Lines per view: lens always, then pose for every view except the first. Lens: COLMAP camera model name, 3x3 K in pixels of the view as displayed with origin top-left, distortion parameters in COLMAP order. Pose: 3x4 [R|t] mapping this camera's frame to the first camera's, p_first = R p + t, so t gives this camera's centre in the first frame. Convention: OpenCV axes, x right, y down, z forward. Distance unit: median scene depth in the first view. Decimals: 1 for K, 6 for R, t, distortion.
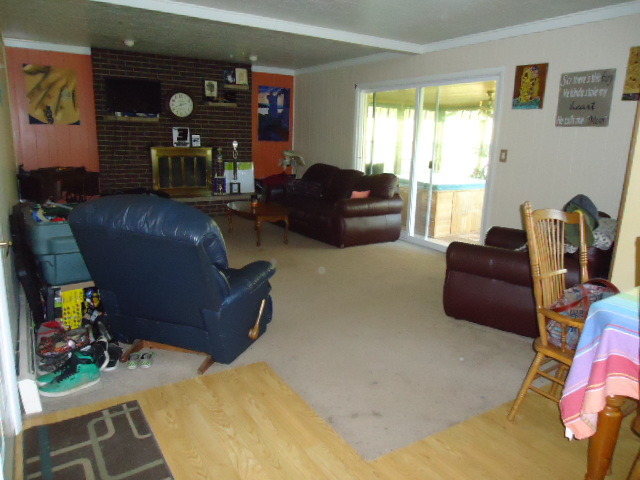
lens RADIAL K [[460.5, 0, 318.5], [0, 460.5, 234.9], [0, 0, 1]] dist [-0.017631, 0.012031]
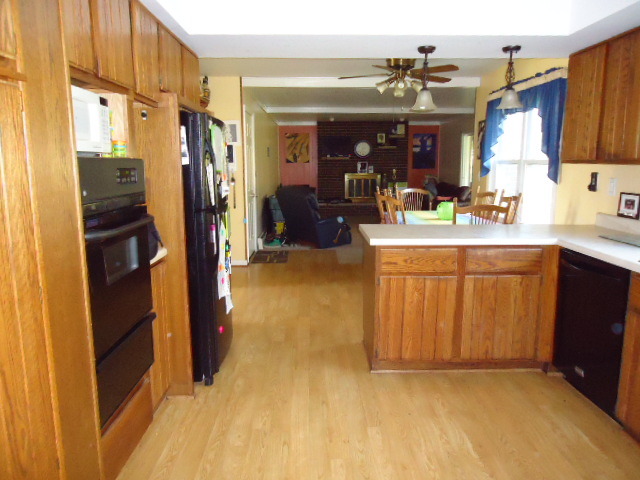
lens RADIAL K [[460.5, 0, 317.8], [0, 460.5, 240.2], [0, 0, 1]] dist [-0.017631, 0.012031]
pose [[0.852925, 0.052790, -0.519358, 0.451135], [-0.082072, 0.996062, -0.033540, 0.122394], [0.515542, 0.071232, 0.853898, -0.508001]]
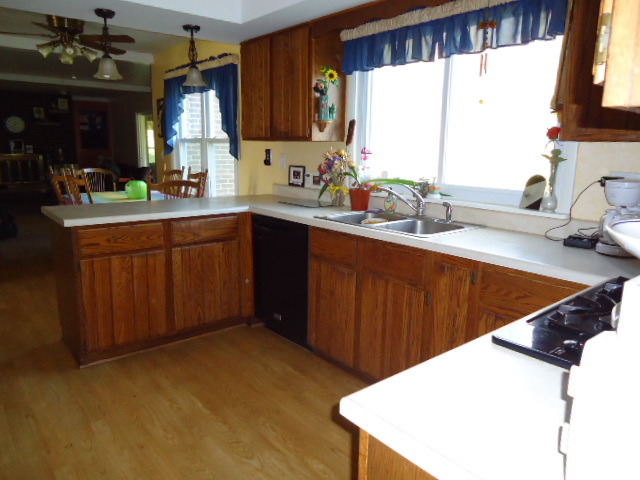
lens RADIAL K [[460.5, 0, 317.6], [0, 460.5, 238.9], [0, 0, 1]] dist [-0.017631, 0.012031]
pose [[0.992469, -0.039467, 0.115962, 0.446704], [0.040969, 0.999104, -0.010592, 0.124592], [-0.115440, 0.015263, 0.993197, -0.510510]]
